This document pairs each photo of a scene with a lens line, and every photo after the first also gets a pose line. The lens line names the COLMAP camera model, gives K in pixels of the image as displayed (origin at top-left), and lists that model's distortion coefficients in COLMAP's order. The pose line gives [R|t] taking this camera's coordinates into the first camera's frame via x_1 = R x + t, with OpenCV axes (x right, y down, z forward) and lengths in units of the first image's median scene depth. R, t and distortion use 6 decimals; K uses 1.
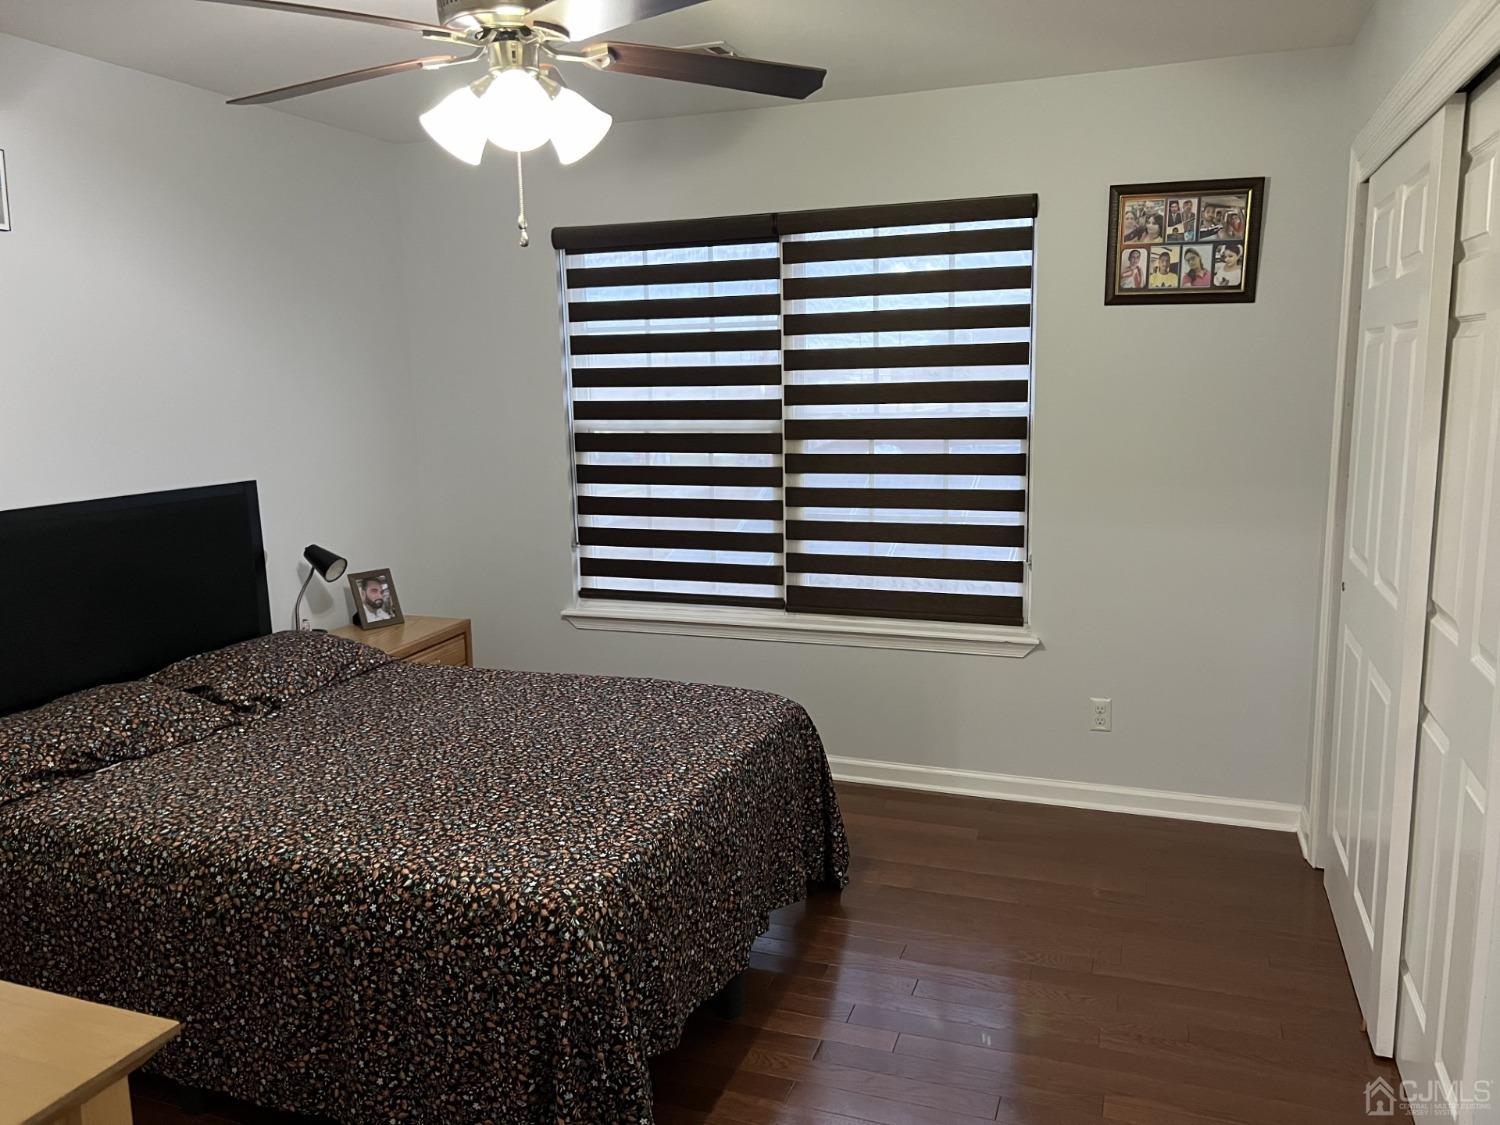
lens RADIAL K [[1120.5, 0, 746.0], [0, 1120.5, 552.7], [0, 0, 1]] dist [0.061178, -0.091117]
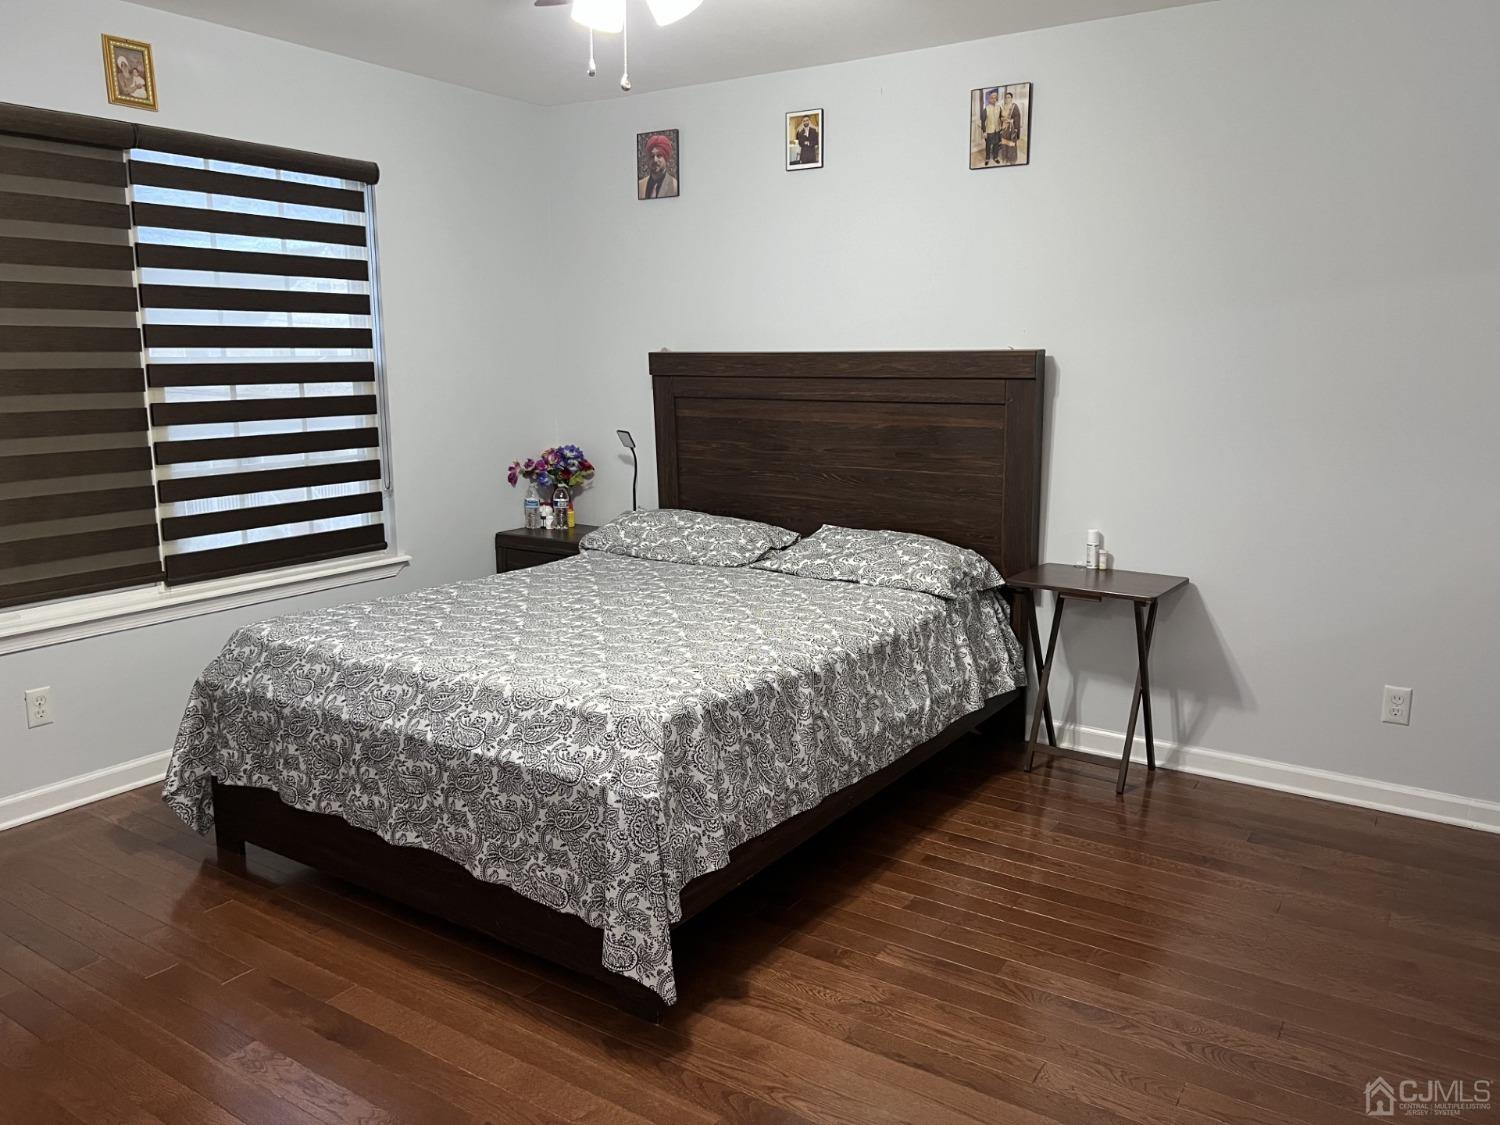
lens RADIAL K [[1143.1, 0, 730.6], [0, 1143.1, 558.2], [0, 0, 1]] dist [0.066740, -0.108432]
pose [[0.231957, -0.149645, 0.961146, -0.788075], [0.151101, 0.981645, 0.116371, -0.007751], [-0.960918, 0.118237, 0.250311, 0.386989]]
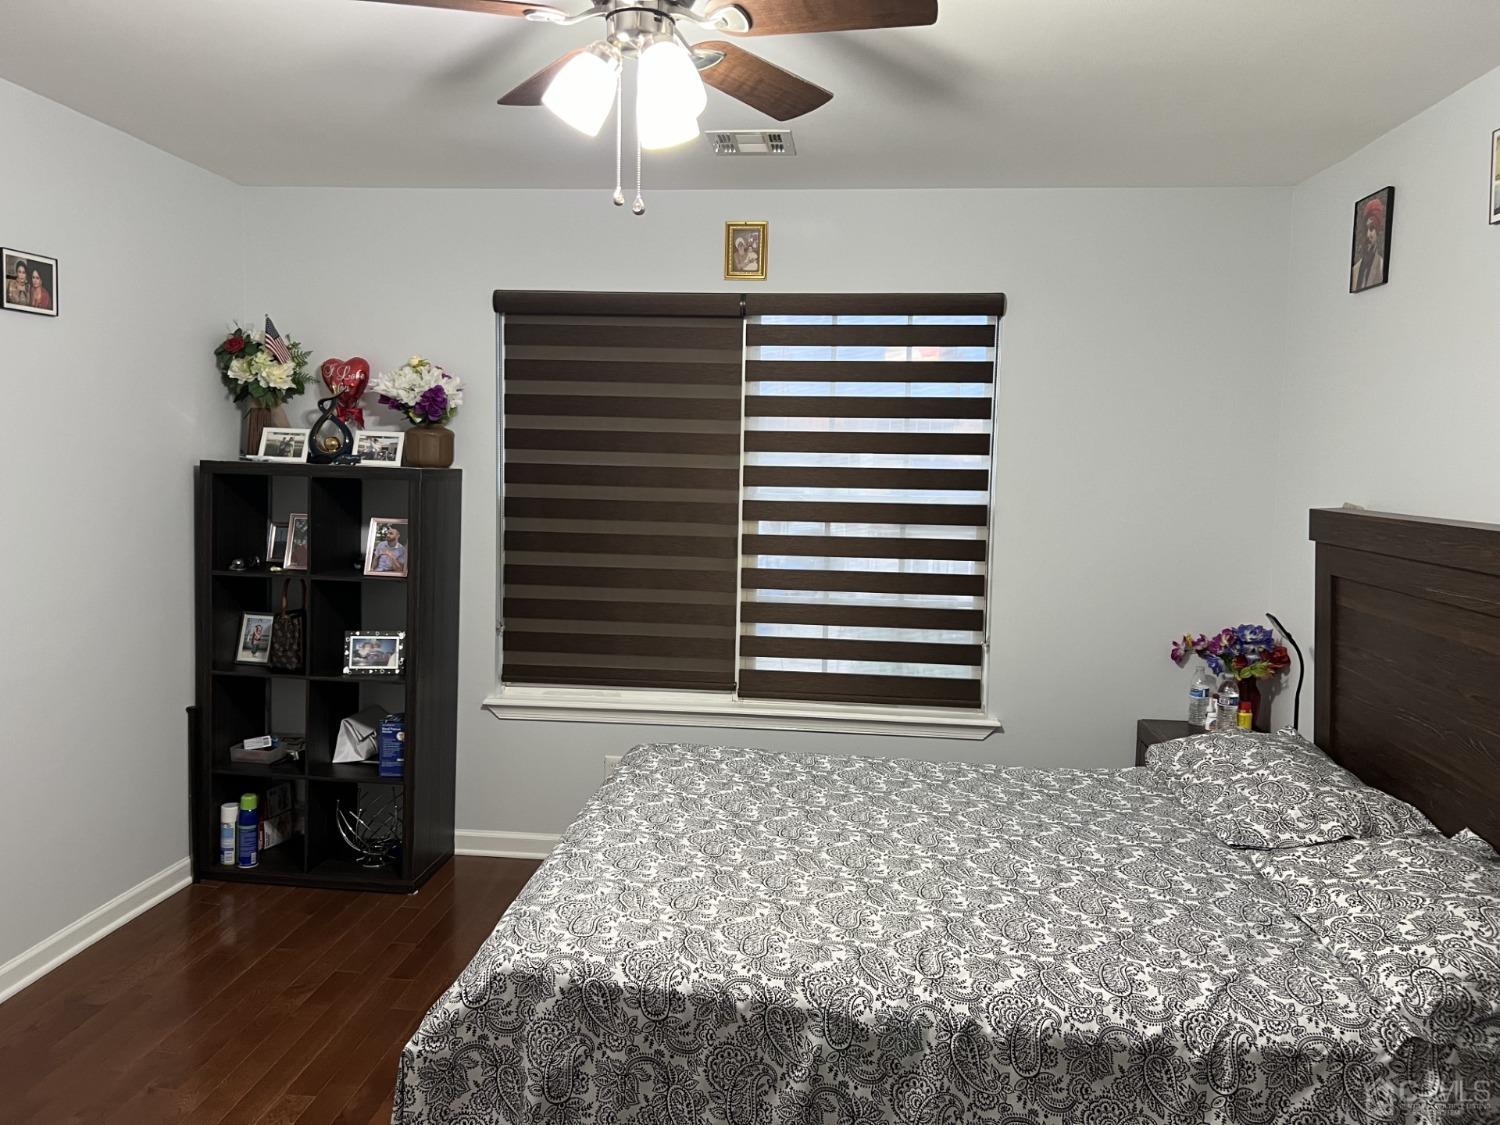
lens RADIAL K [[1120.5, 0, 746.0], [0, 1120.5, 552.7], [0, 0, 1]] dist [0.061178, -0.091117]
pose [[0.967631, 0.018831, 0.251665, -0.221192], [-0.000552, 0.997368, -0.072507, -0.001594], [-0.252368, 0.070022, 0.965094, 0.058973]]
